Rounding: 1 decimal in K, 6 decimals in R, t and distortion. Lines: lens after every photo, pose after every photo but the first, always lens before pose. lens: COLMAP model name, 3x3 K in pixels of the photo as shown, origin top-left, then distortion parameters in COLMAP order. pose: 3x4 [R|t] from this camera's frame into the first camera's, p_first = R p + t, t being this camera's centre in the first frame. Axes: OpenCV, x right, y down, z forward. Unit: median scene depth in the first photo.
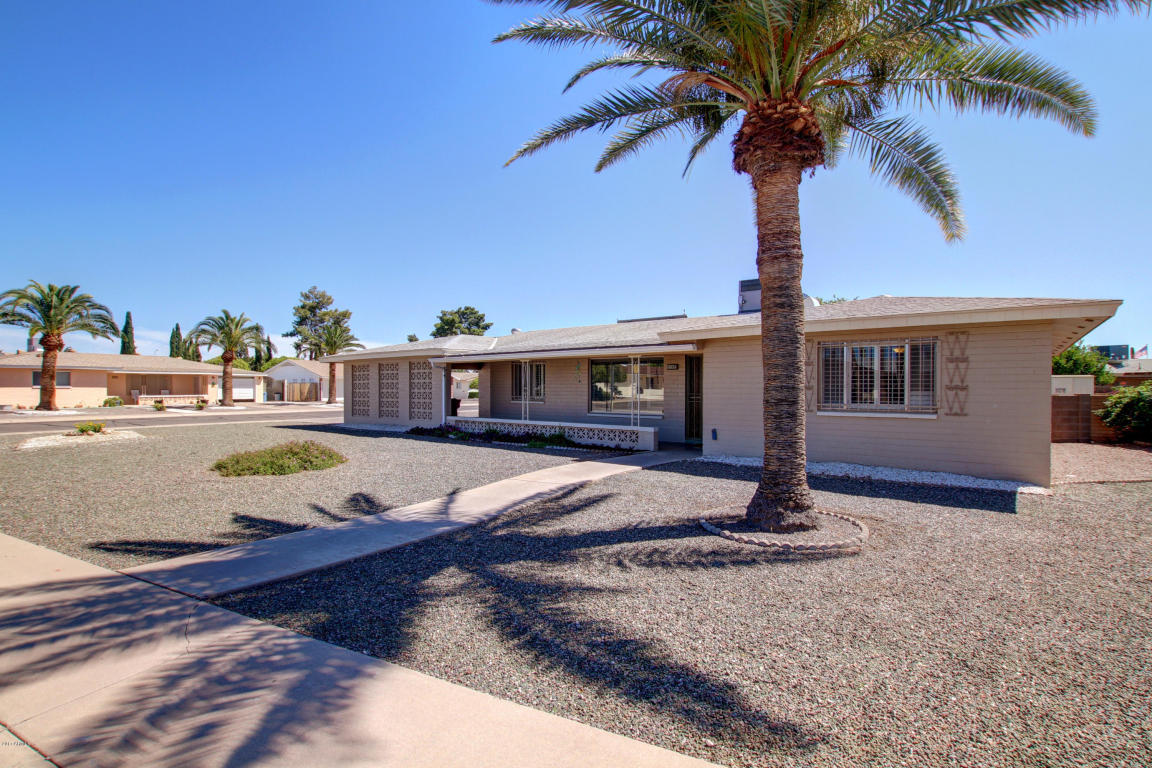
lens RADIAL K [[549.4, 0, 575.2], [0, 549.4, 382.2], [0, 0, 1]] dist [-0.035565, 0.004711]
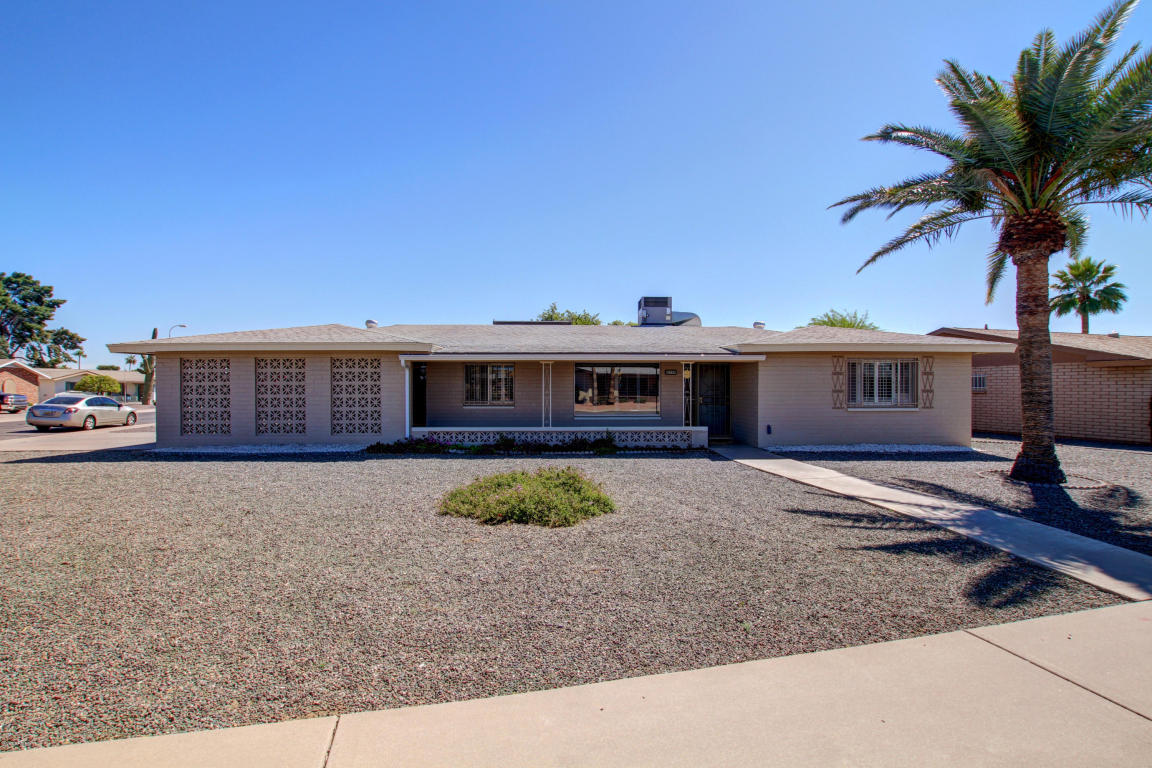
lens RADIAL K [[549.4, 0, 581.9], [0, 549.4, 392.4], [0, 0, 1]] dist [-0.035565, 0.004711]
pose [[0.751420, -0.002475, 0.659819, -0.712986], [-0.005405, 0.999936, 0.009907, 0.002658], [-0.659802, -0.011011, 0.751359, 0.301659]]
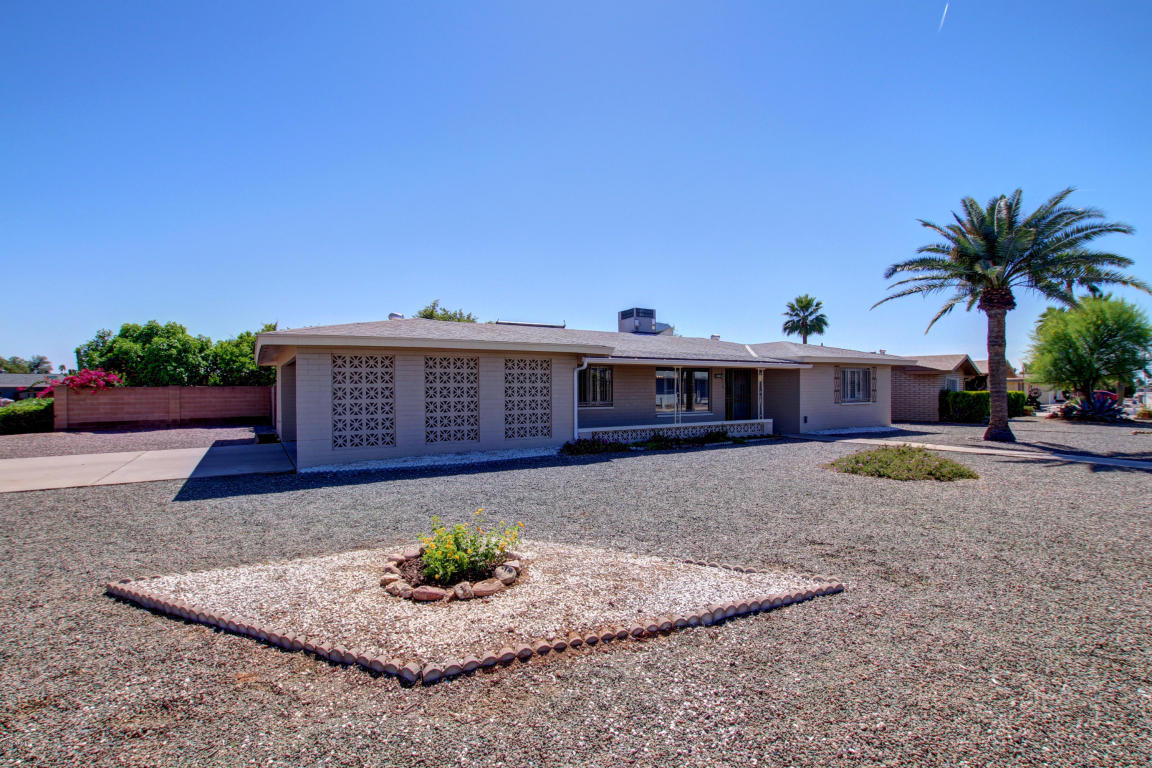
lens RADIAL K [[549.4, 0, 596.9], [0, 549.4, 397.2], [0, 0, 1]] dist [-0.035565, 0.004711]
pose [[0.314871, -0.015249, 0.949012, -1.241251], [-0.003114, 0.999849, 0.017099, 0.002267], [-0.949129, -0.008339, 0.314776, 0.895990]]
